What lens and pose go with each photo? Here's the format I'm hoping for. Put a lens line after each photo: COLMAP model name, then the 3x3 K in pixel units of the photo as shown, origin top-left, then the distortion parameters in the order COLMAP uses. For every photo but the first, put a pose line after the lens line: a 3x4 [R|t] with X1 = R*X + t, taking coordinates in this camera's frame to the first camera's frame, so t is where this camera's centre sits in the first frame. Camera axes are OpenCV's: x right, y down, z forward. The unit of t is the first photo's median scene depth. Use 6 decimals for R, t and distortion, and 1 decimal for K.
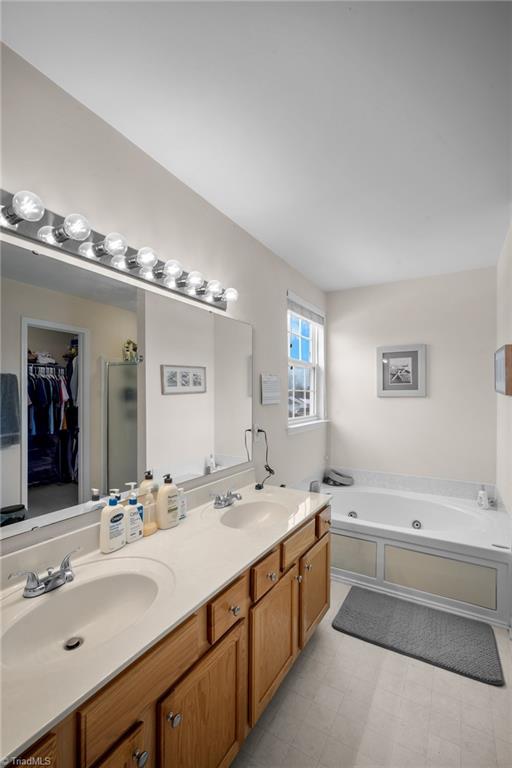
lens RADIAL K [[350.8, 0, 253.6], [0, 350.8, 396.5], [0, 0, 1]] dist [-0.013097, -0.000110]
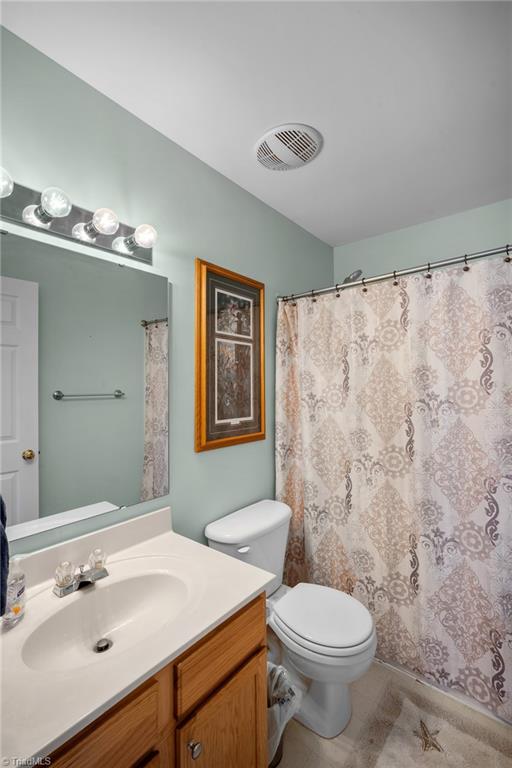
lens RADIAL K [[345.9, 0, 256.0], [0, 345.9, 384.0], [0, 0, 1]] dist [-0.000752, -0.000072]
pose [[0.989934, -0.023949, -0.139485, 0.057305], [0.022846, 0.999694, -0.009505, -0.000214], [0.139670, 0.006223, 0.990179, 0.098310]]
